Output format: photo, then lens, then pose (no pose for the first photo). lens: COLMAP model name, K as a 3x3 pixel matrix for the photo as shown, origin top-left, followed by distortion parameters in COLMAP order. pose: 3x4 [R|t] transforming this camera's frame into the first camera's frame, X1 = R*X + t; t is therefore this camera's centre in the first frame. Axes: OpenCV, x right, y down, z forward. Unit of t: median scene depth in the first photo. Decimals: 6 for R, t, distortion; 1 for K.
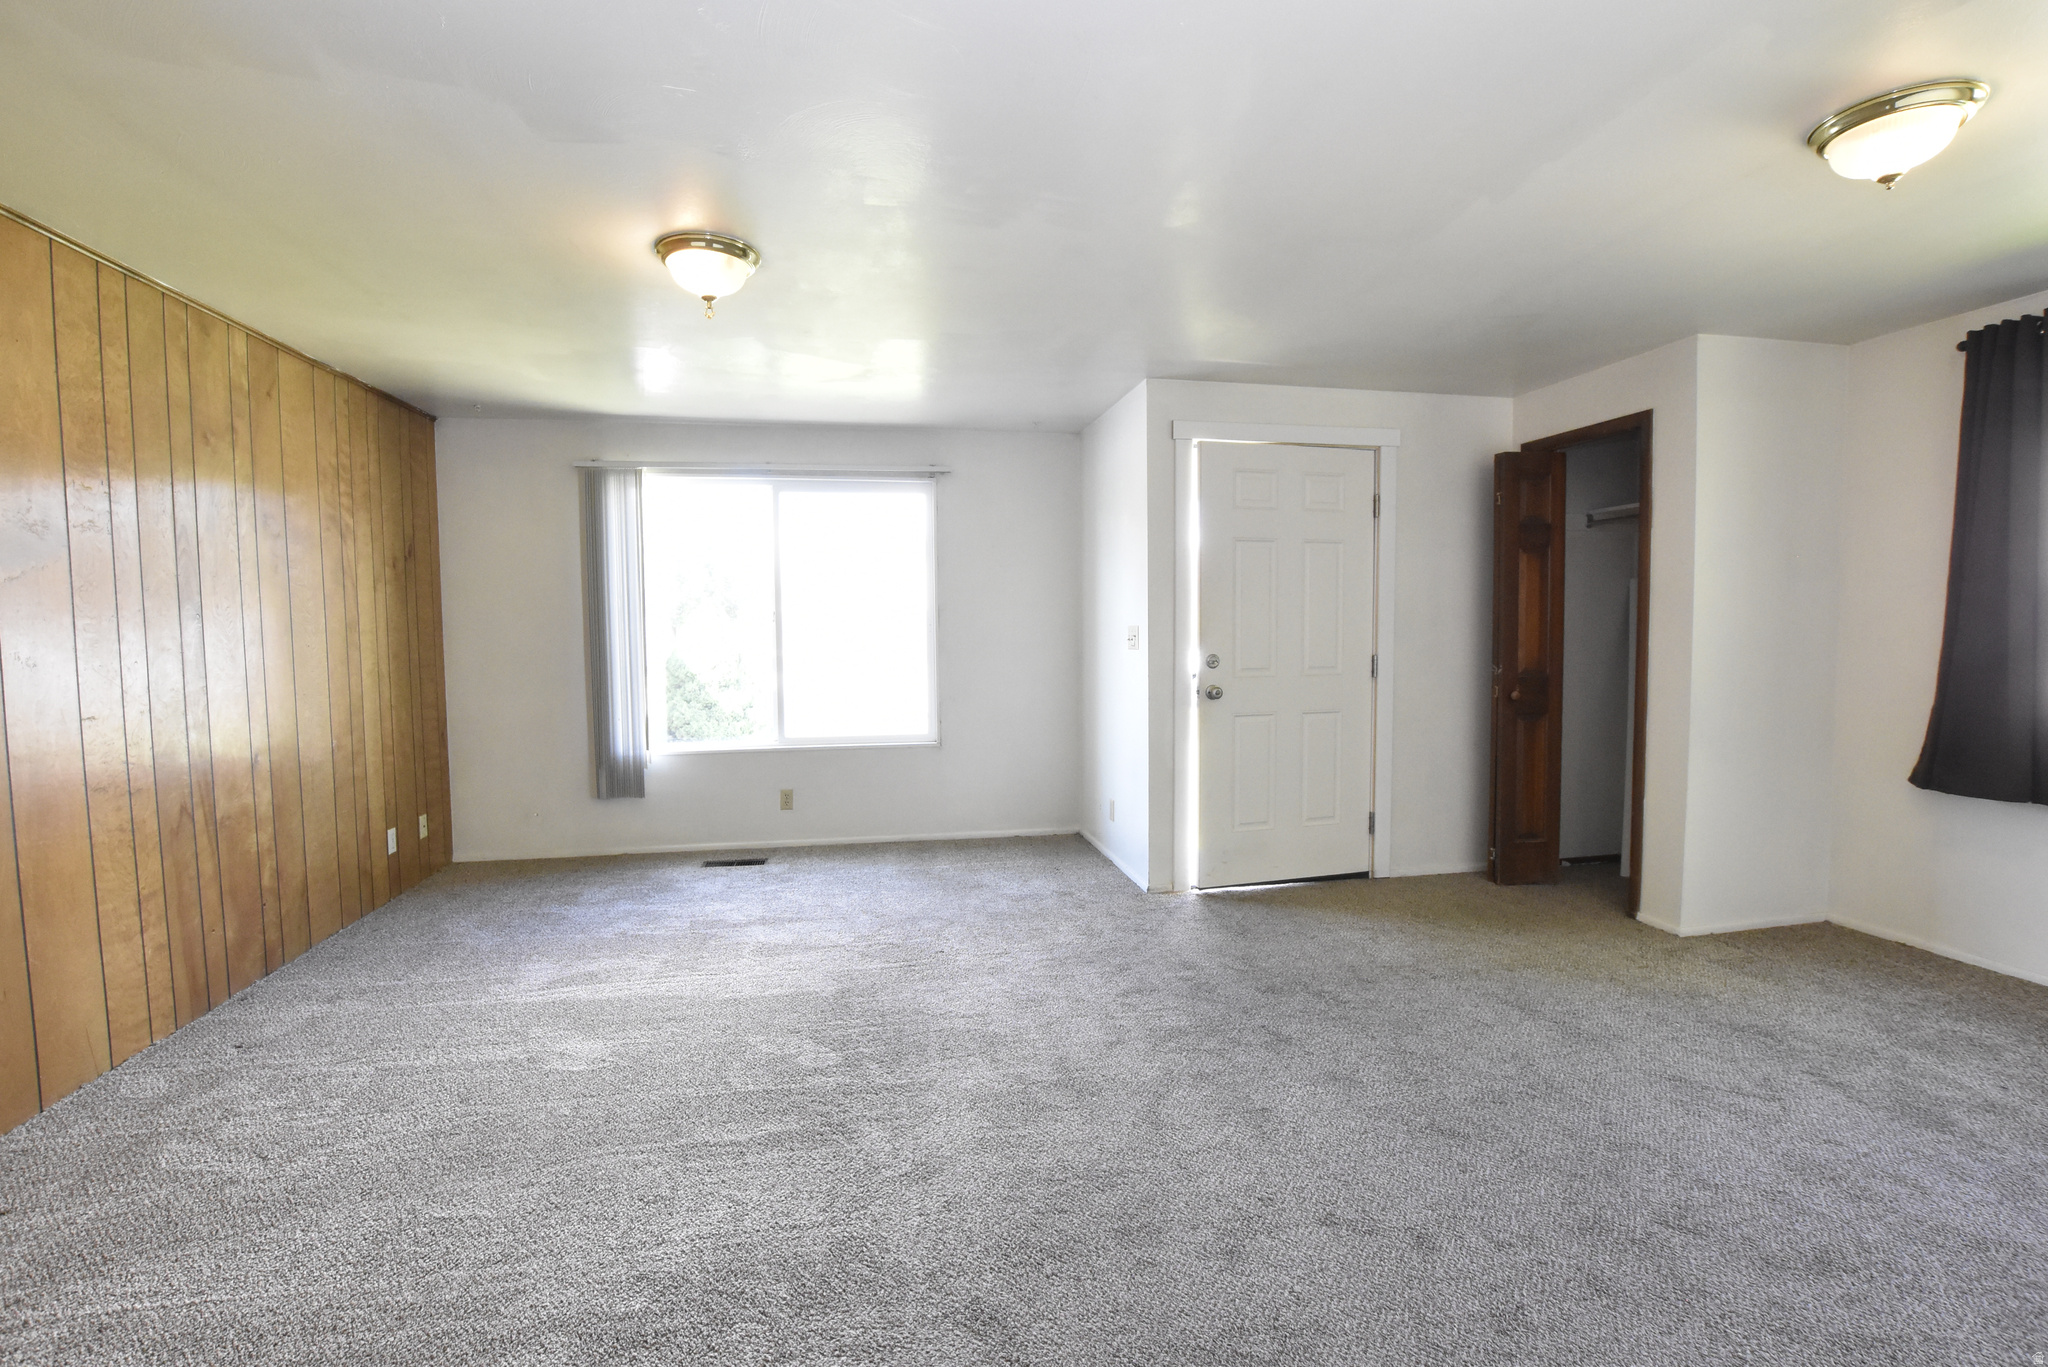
lens RADIAL K [[910.4, 0, 1022.7], [0, 910.4, 689.7], [0, 0, 1]] dist [-0.035234, 0.006637]
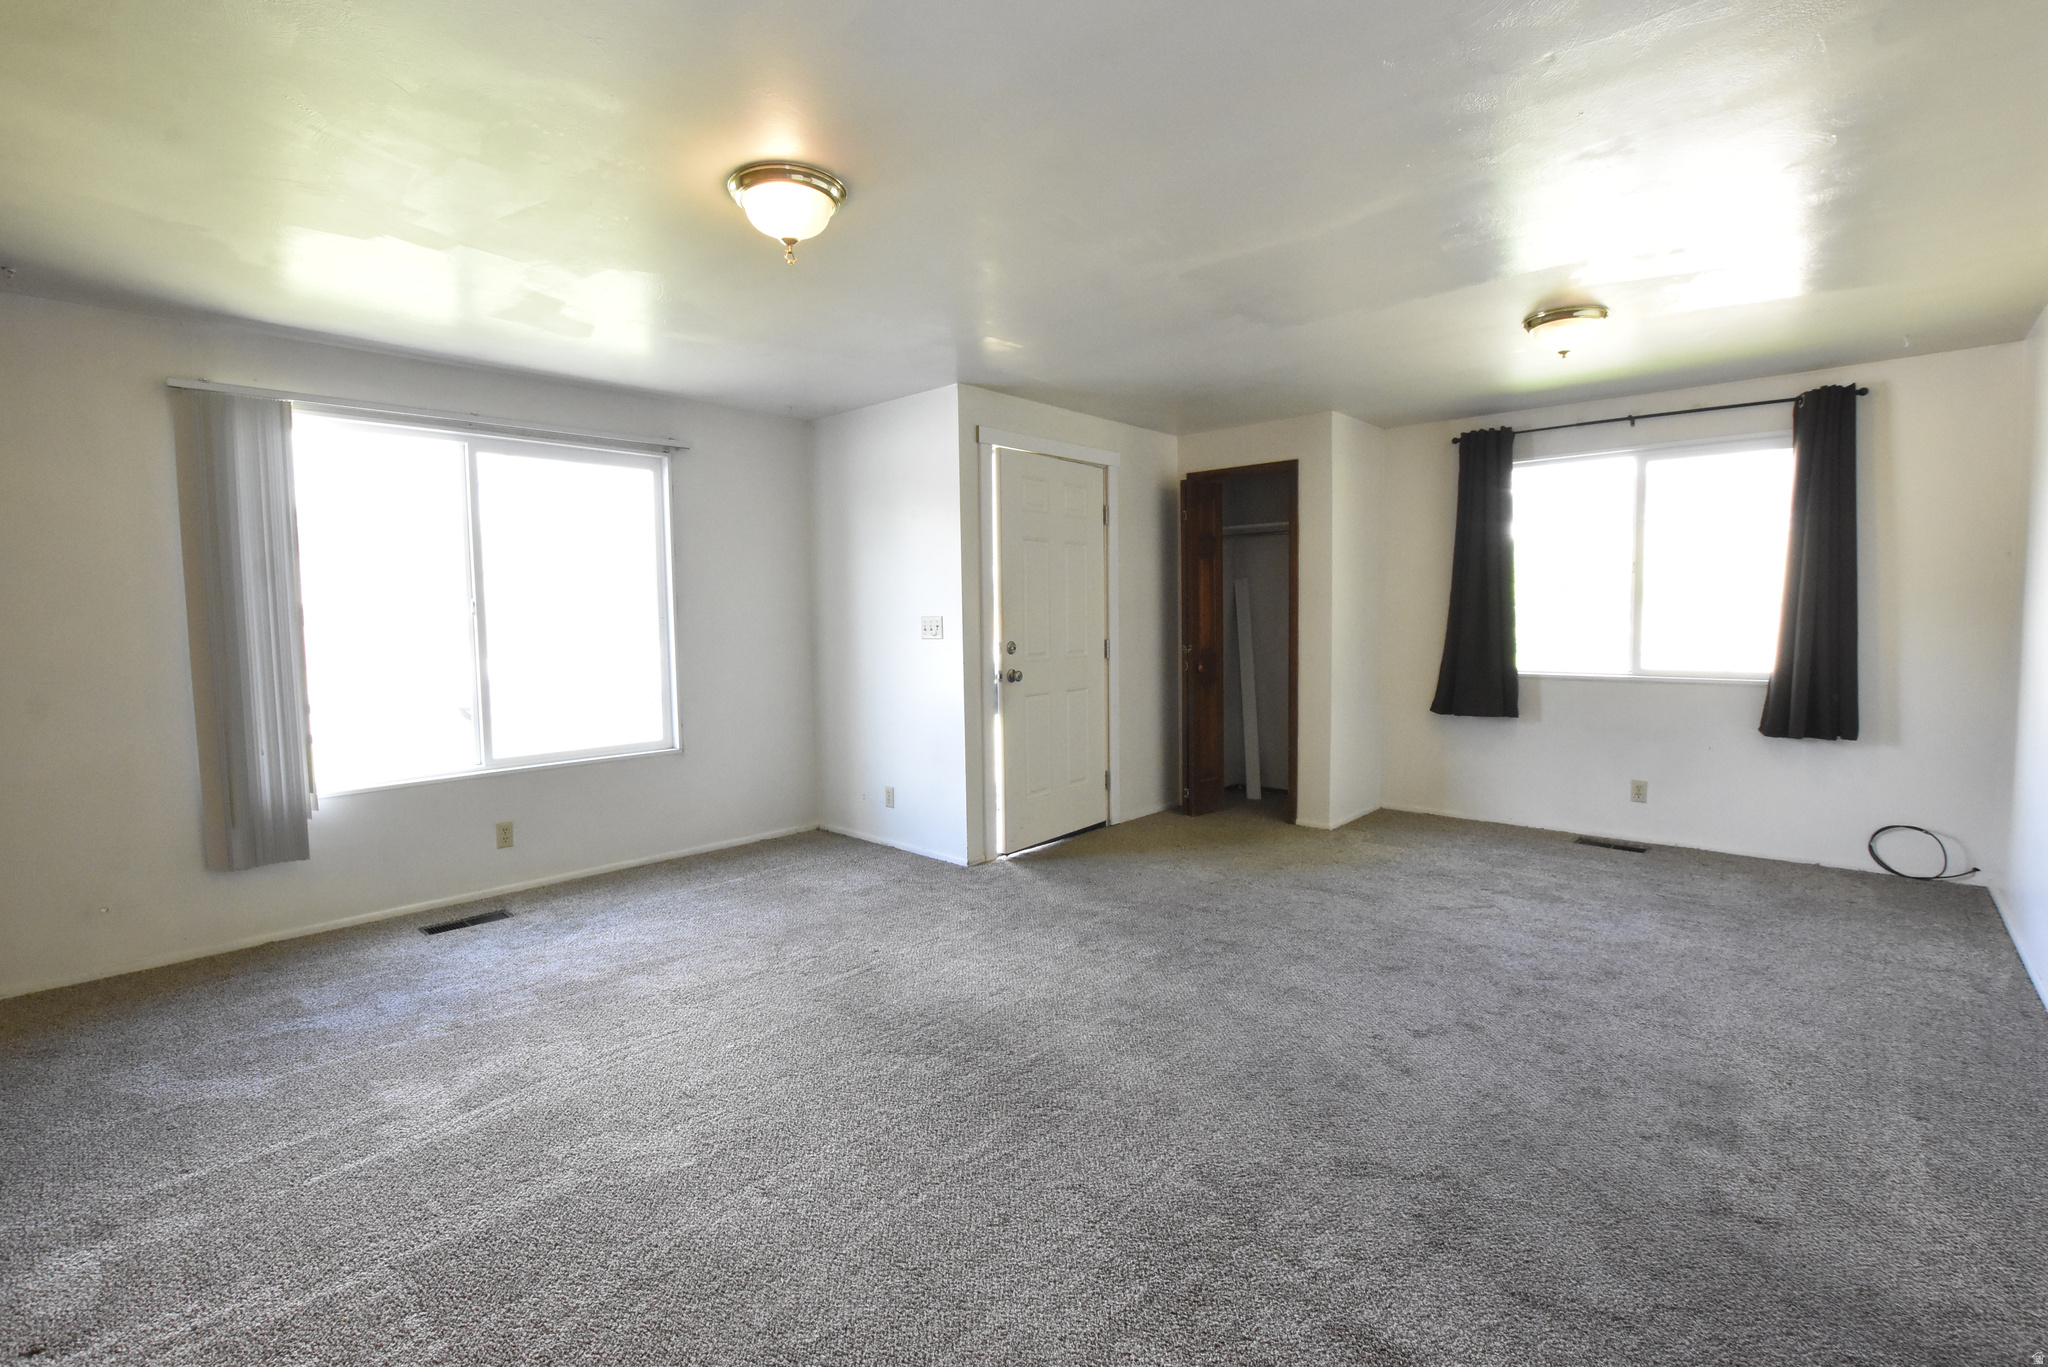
lens RADIAL K [[910.4, 0, 1015.8], [0, 910.4, 691.0], [0, 0, 1]] dist [-0.035234, 0.006637]
pose [[0.805592, -0.052990, 0.590097, -0.457654], [0.048505, 0.998548, 0.023451, -0.004912], [-0.590482, 0.009730, 0.806992, 0.107333]]
